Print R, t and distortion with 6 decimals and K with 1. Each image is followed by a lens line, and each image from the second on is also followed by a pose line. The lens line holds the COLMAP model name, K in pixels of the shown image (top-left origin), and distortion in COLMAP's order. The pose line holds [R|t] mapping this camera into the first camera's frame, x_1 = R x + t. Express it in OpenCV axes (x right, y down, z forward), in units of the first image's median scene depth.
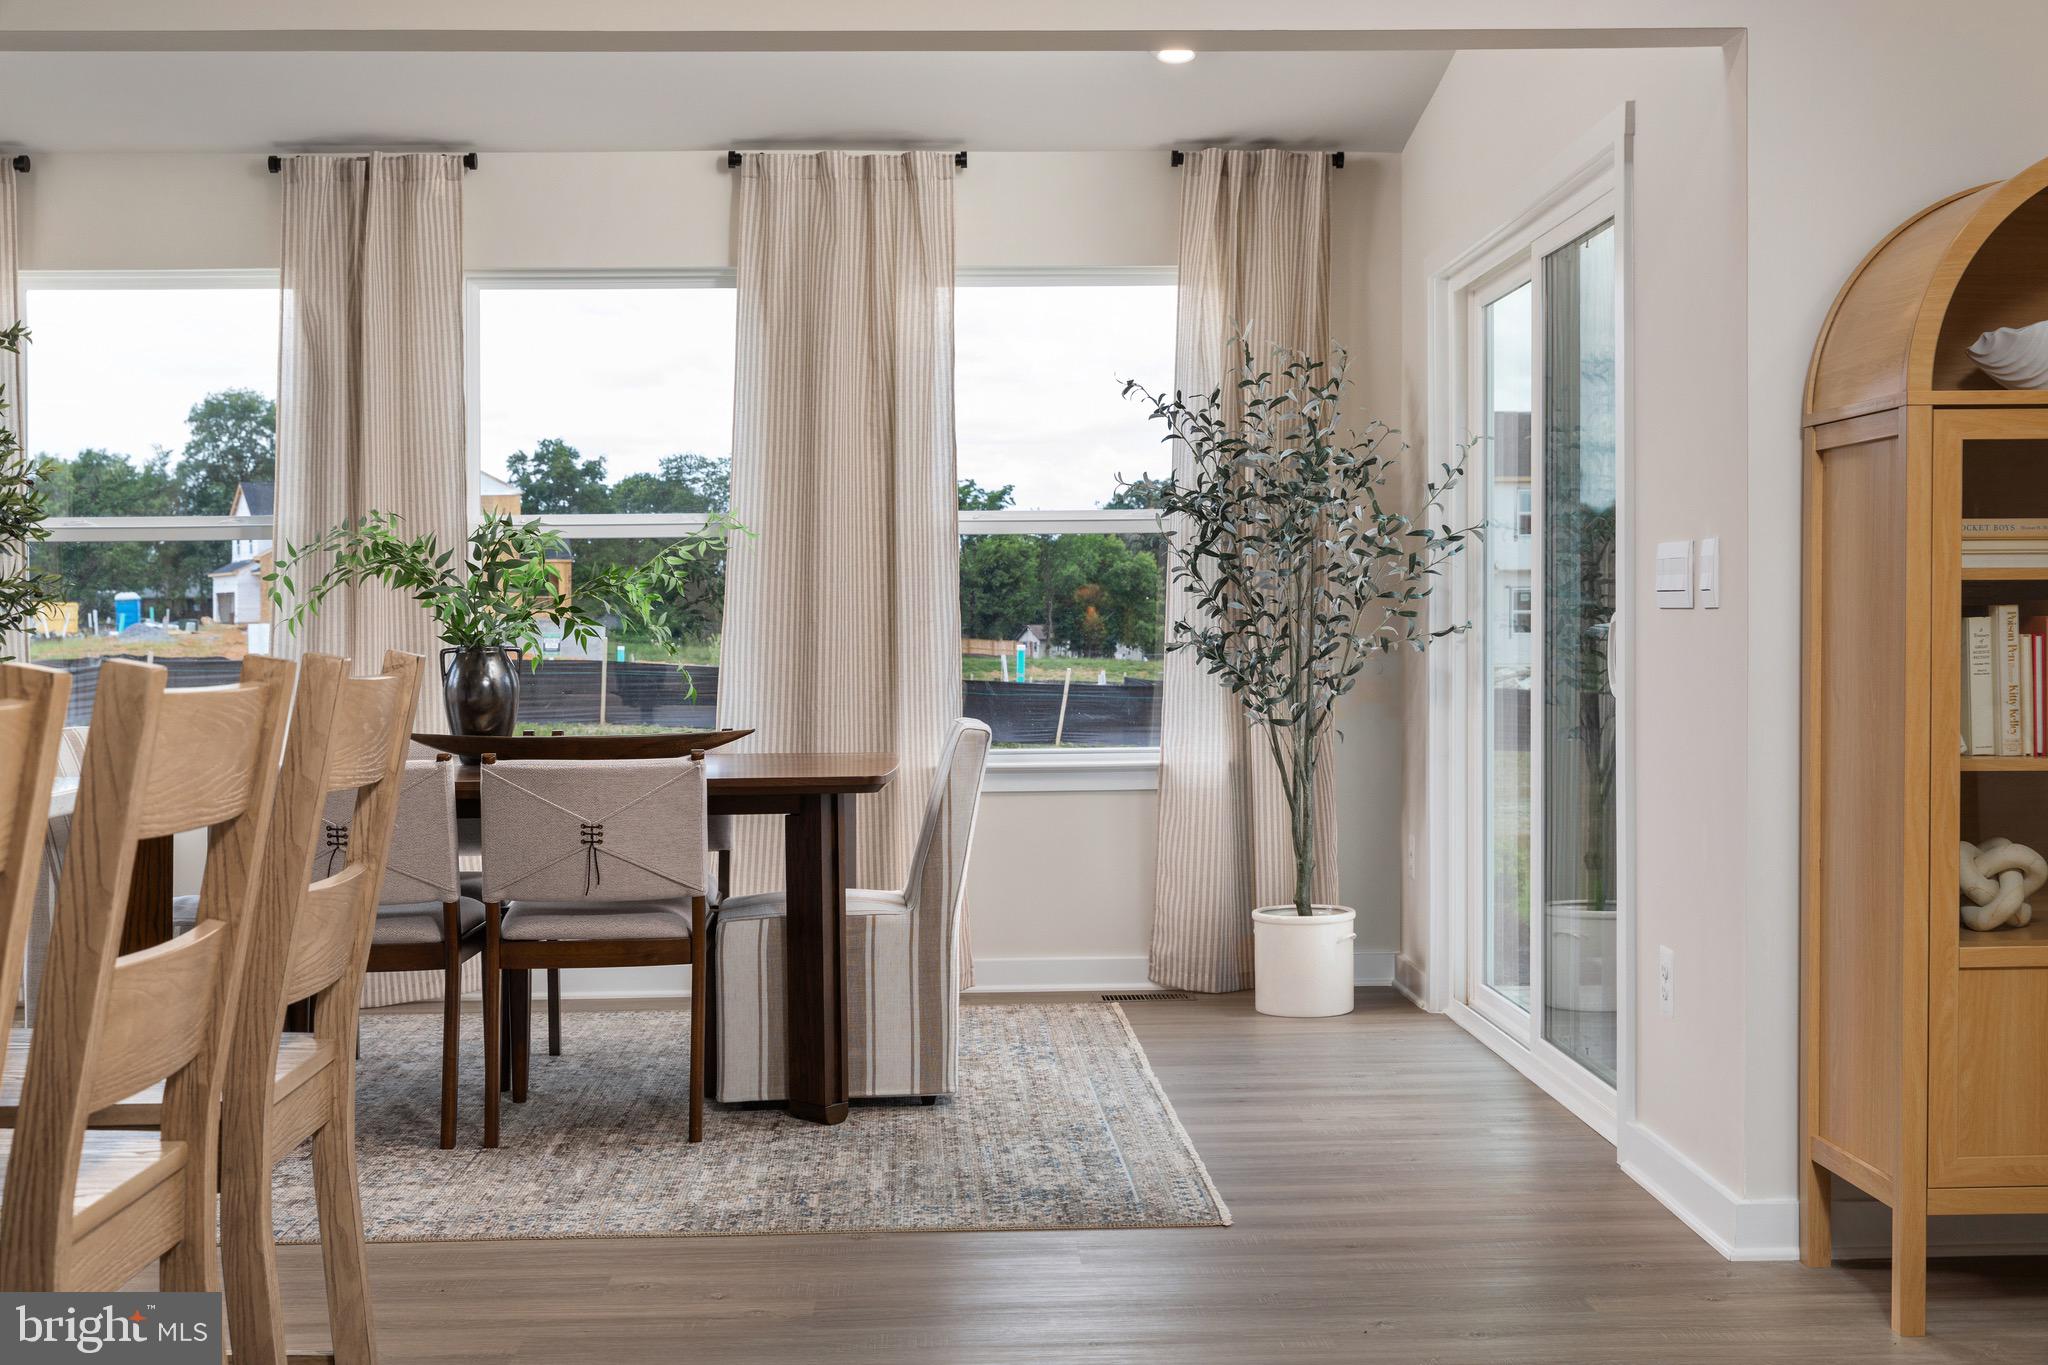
lens RADIAL K [[2357.9, 0, 1036.8], [0, 2357.9, 684.9], [0, 0, 1]] dist [-0.002721, 0.000000]
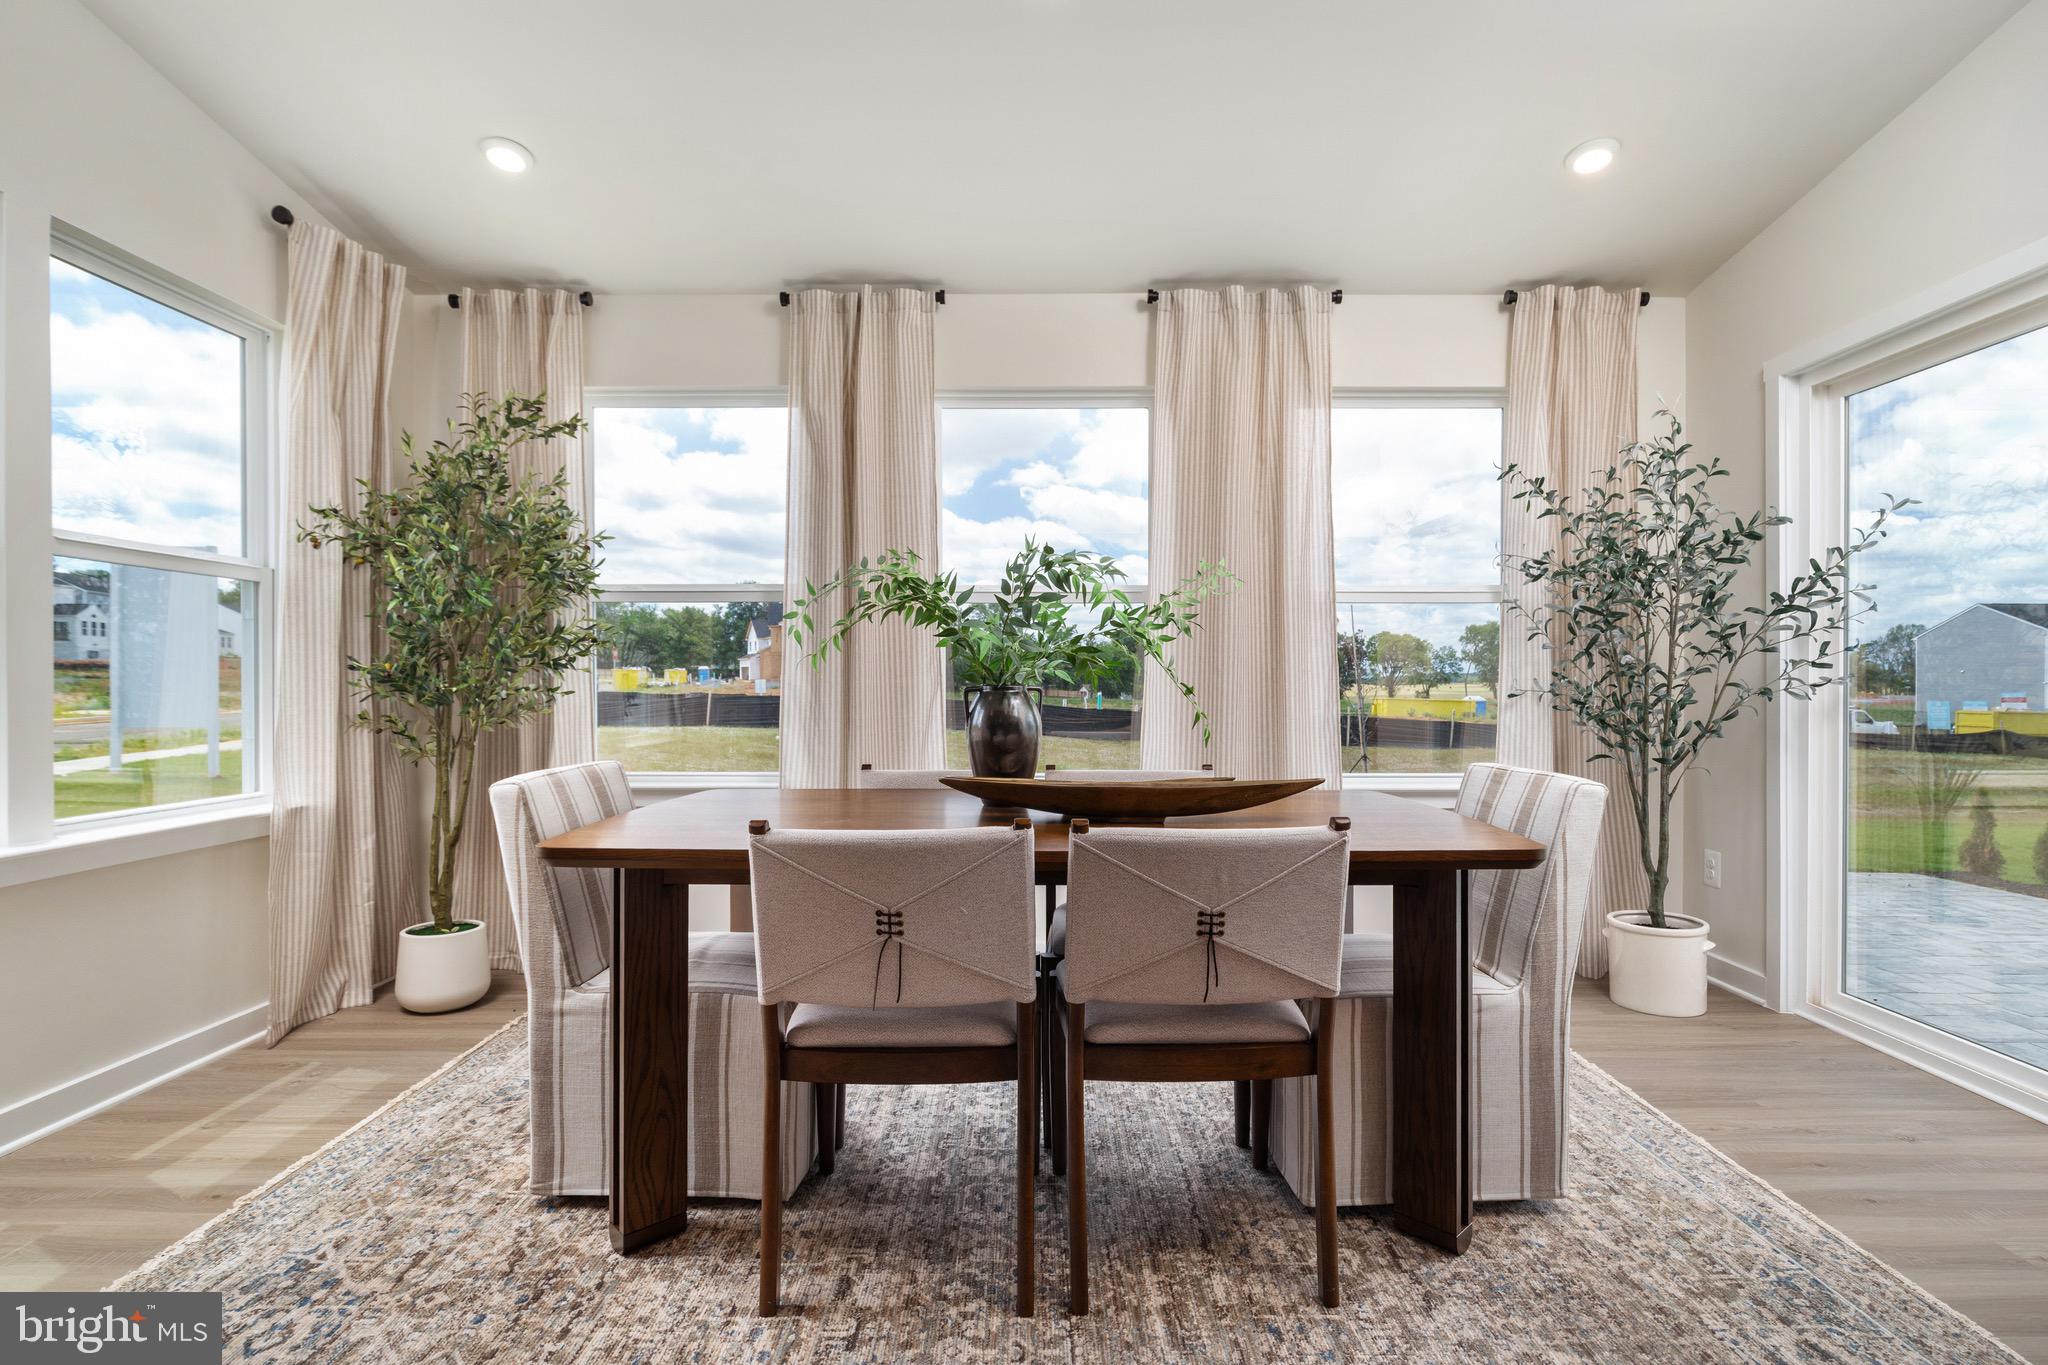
lens RADIAL K [[1001.8, 0, 1039.1], [0, 1001.8, 694.1], [0, 0, 1]] dist [-0.003175, -0.000034]
pose [[0.999372, 0.010663, -0.033805, -0.183794], [-0.011187, 0.999820, -0.015355, -0.005678], [0.033635, 0.015724, 0.999310, 0.519124]]
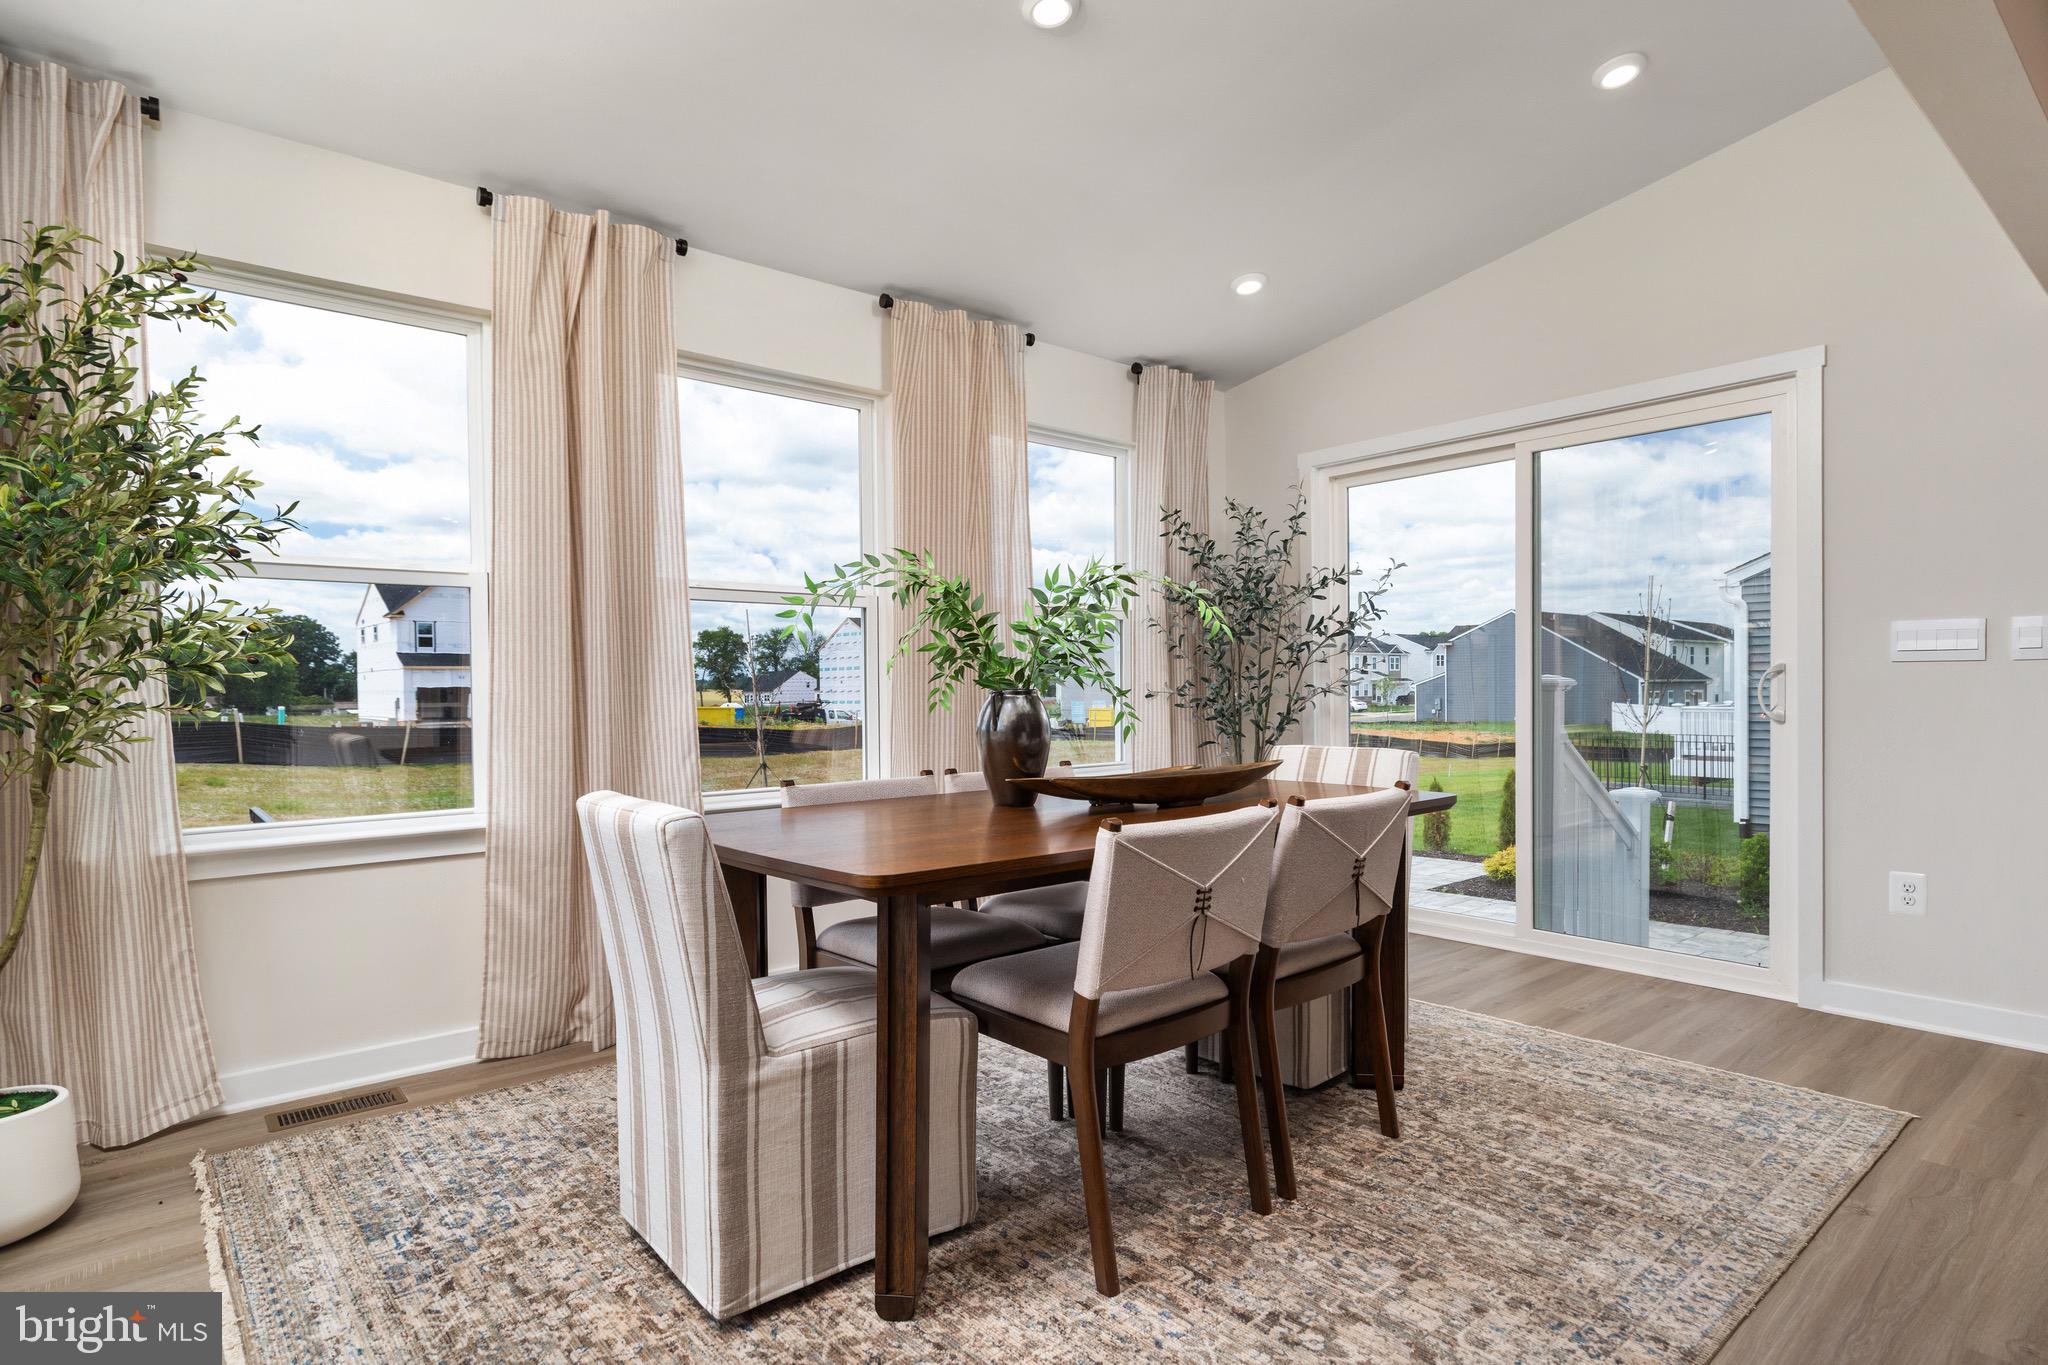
lens RADIAL K [[1070.2, 0, 1032.4], [0, 1070.2, 711.9], [0, 0, 1]] dist [0.003672, -0.001145]
pose [[0.781499, -0.011272, 0.623805, -0.461140], [0.017671, 0.999836, -0.004072, -0.004215], [-0.623656, 0.014205, 0.781570, 0.564711]]
